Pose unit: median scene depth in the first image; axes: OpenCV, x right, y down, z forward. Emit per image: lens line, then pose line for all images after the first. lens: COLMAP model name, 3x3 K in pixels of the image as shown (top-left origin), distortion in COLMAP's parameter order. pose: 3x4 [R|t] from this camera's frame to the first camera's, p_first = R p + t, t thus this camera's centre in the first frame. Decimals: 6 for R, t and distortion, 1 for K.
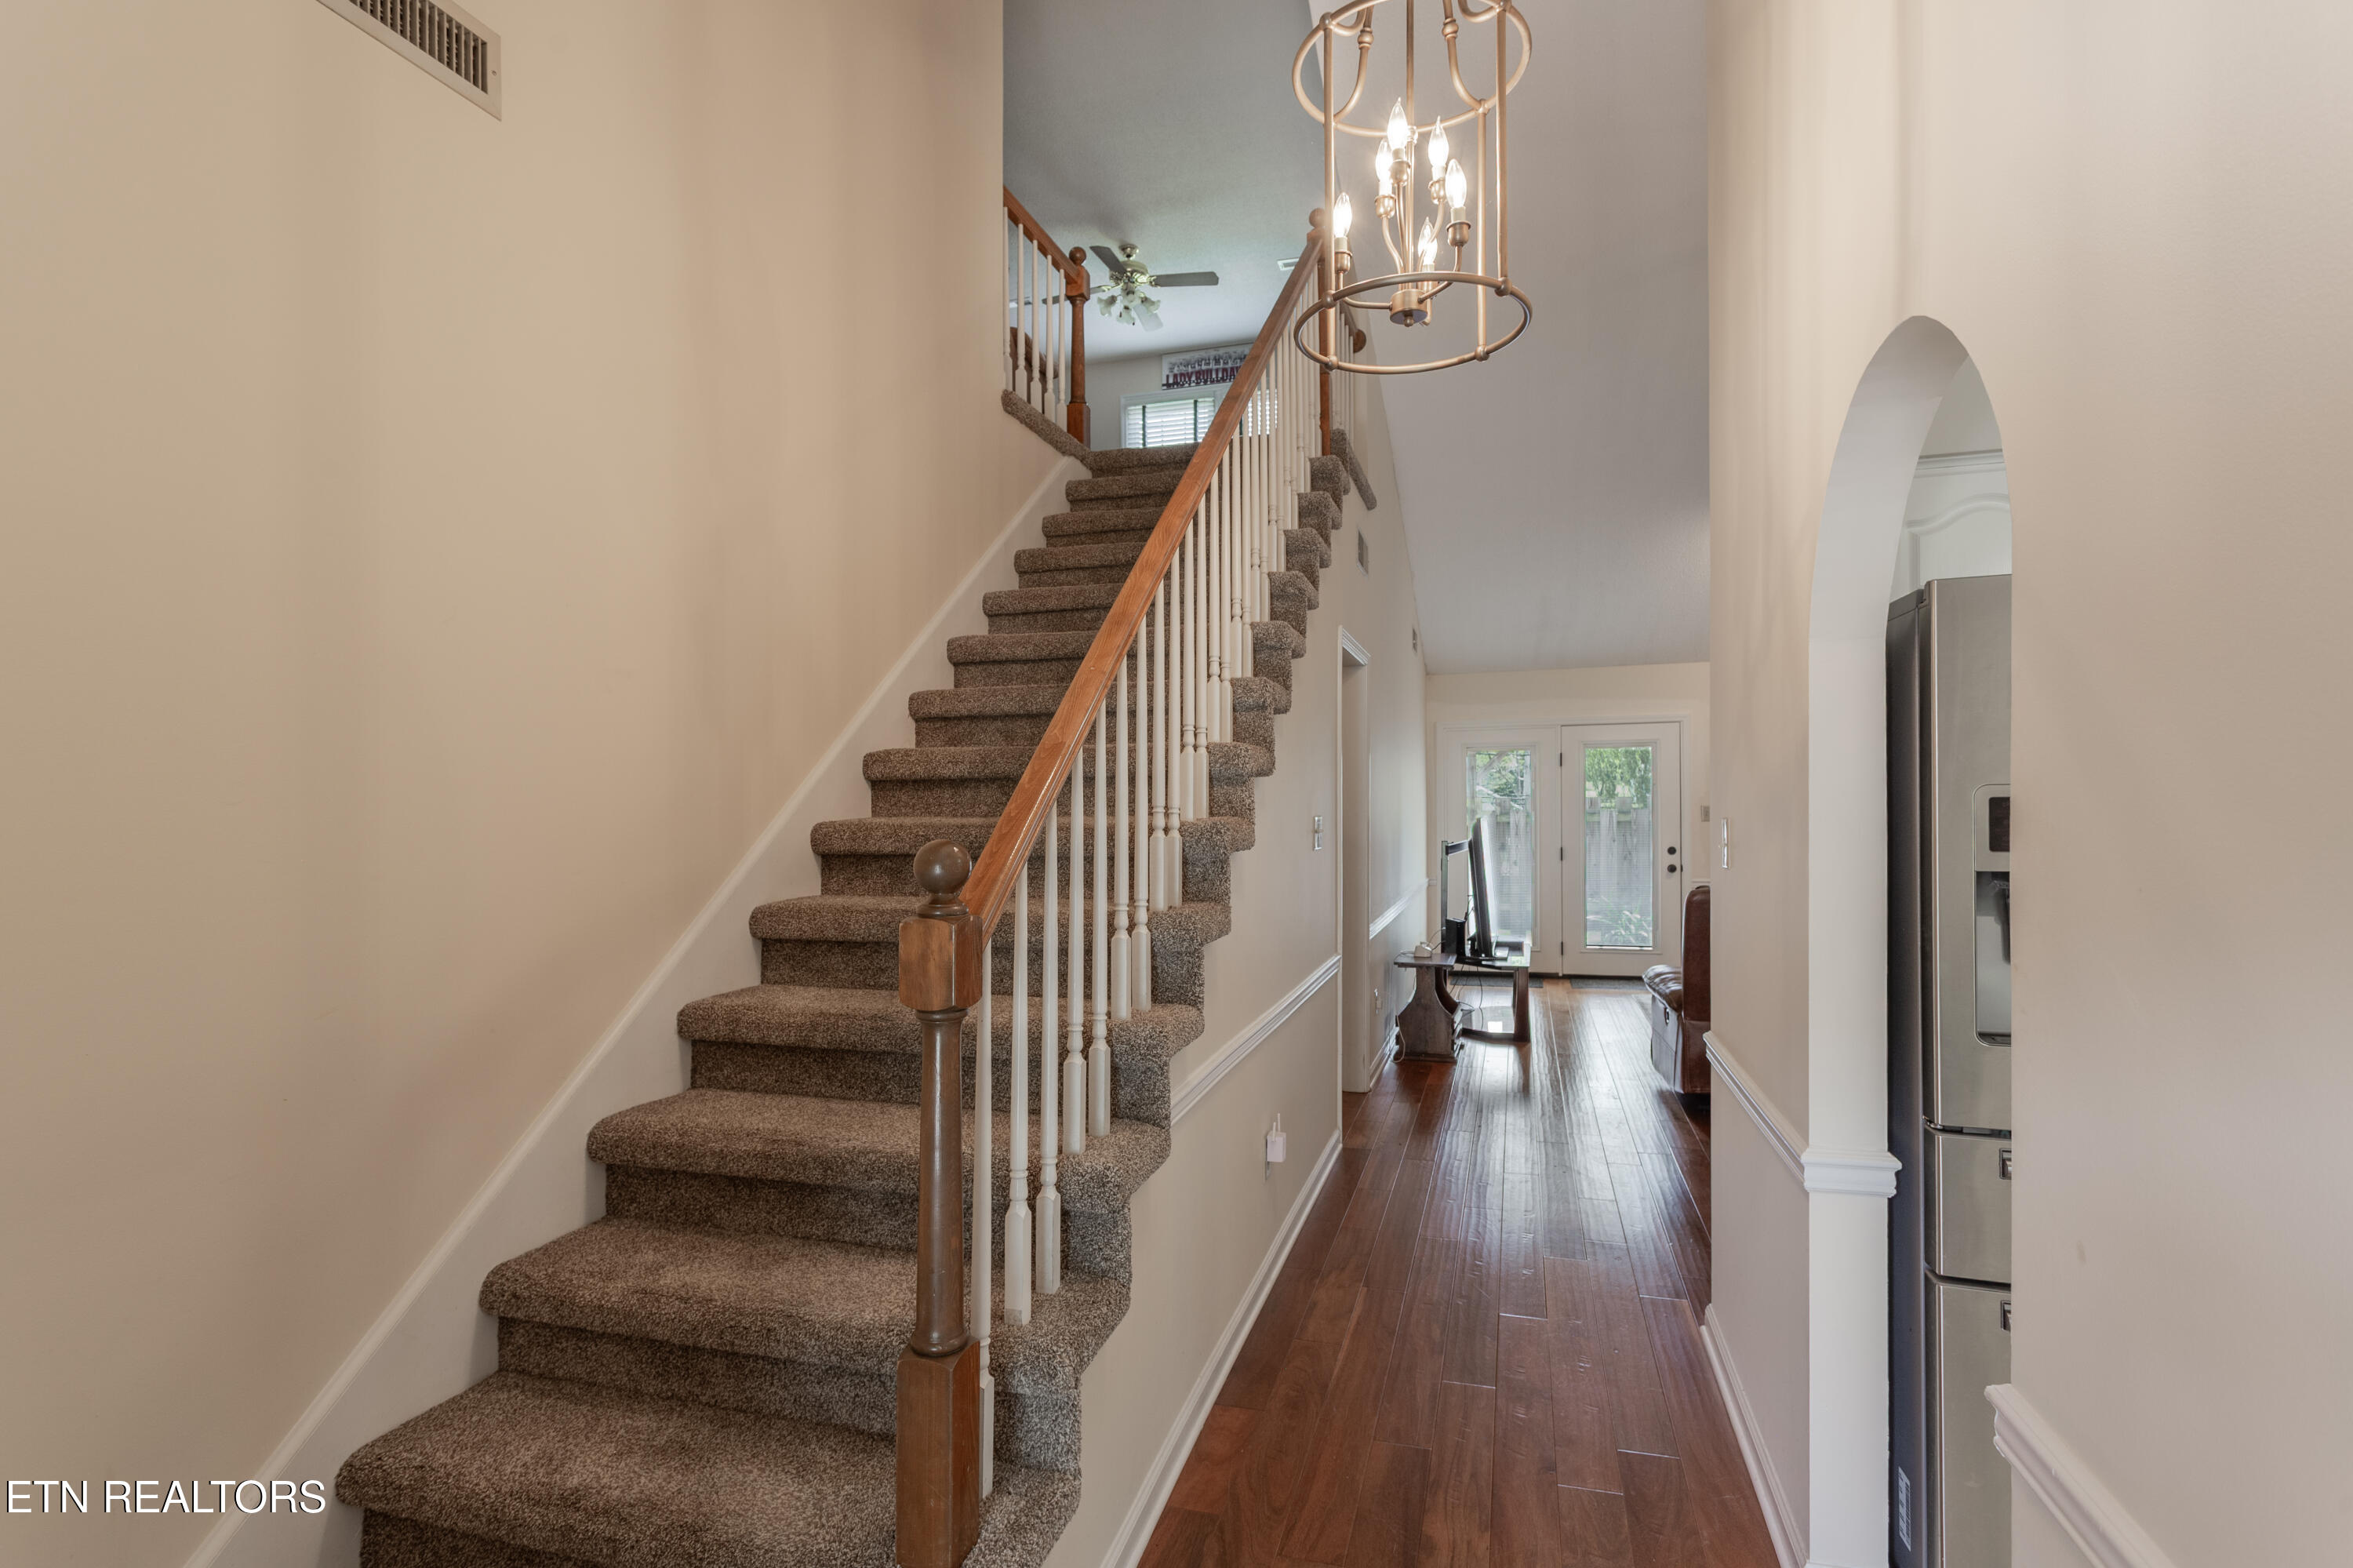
lens RADIAL K [[1115.1, 0, 1174.7], [0, 1115.1, 789.7], [0, 0, 1]] dist [0.001187, 0.000035]
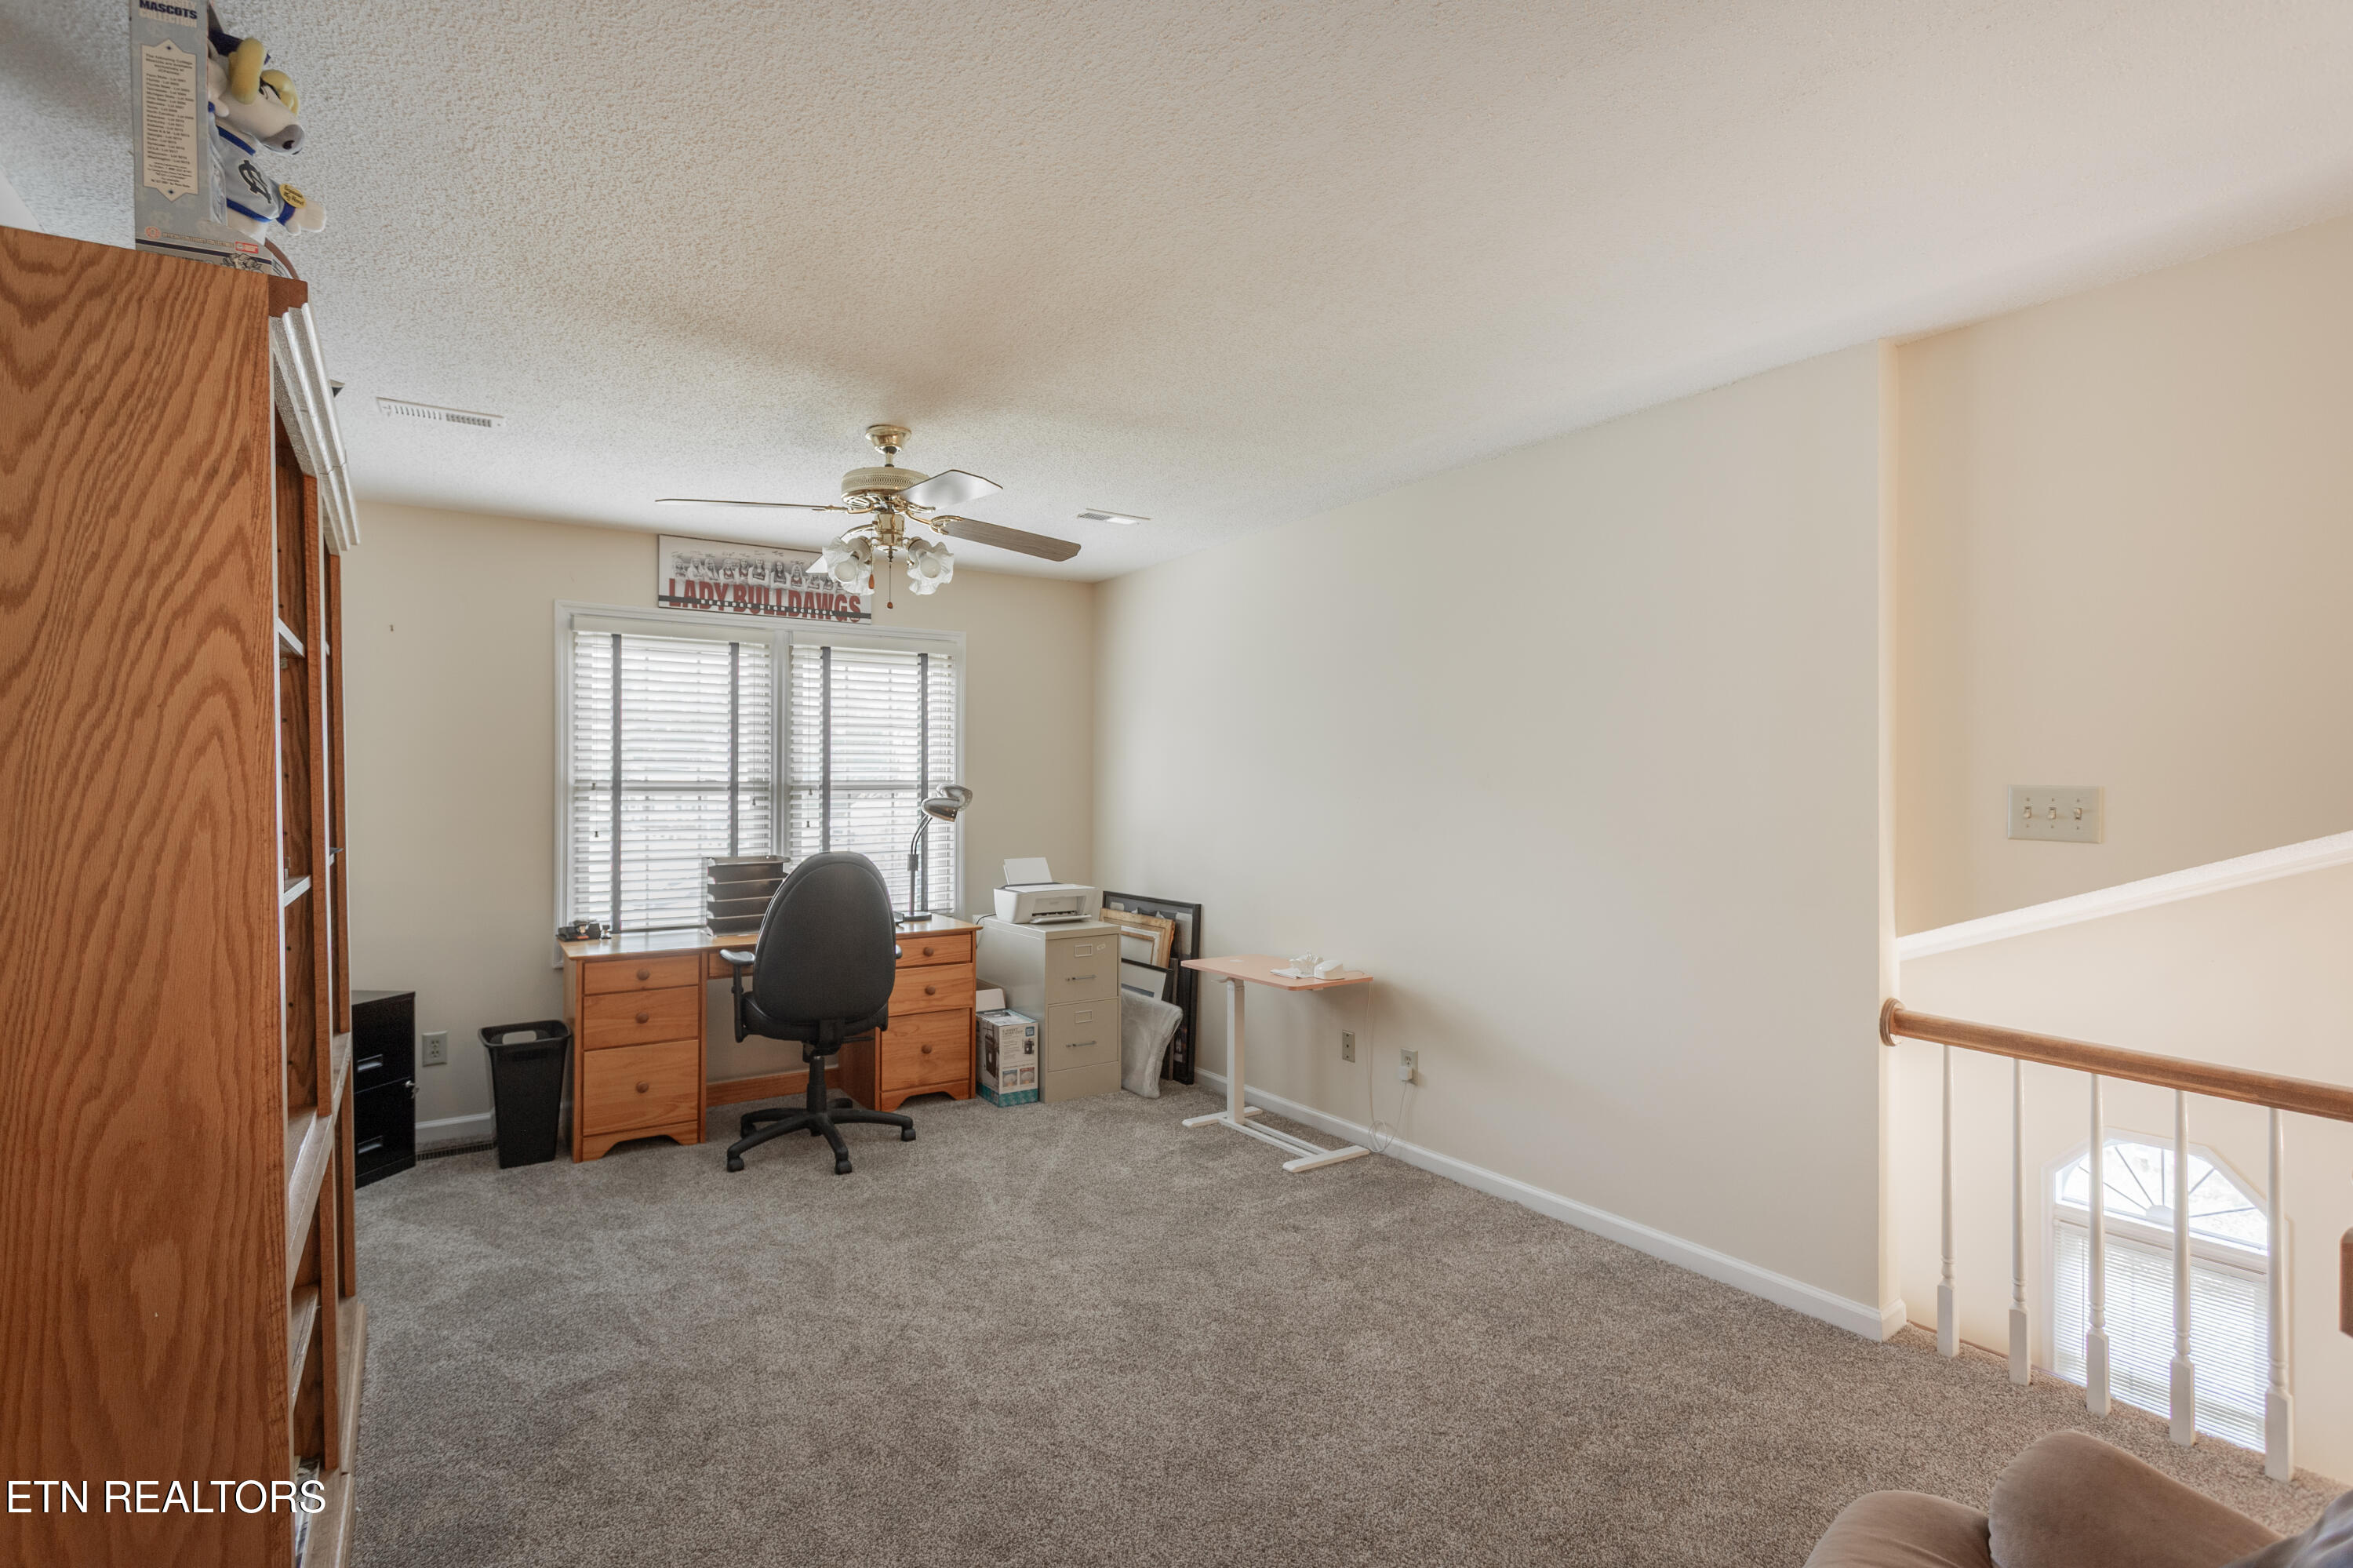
lens RADIAL K [[1115.1, 0, 1174.7], [0, 1115.1, 787.9], [0, 0, 1]] dist [0.001187, 0.000035]
pose [[0.624588, 0.003064, 0.780948, -0.251793], [-0.007895, 0.999966, 0.002391, -0.285443], [-0.780914, -0.007659, 0.624591, 0.525882]]
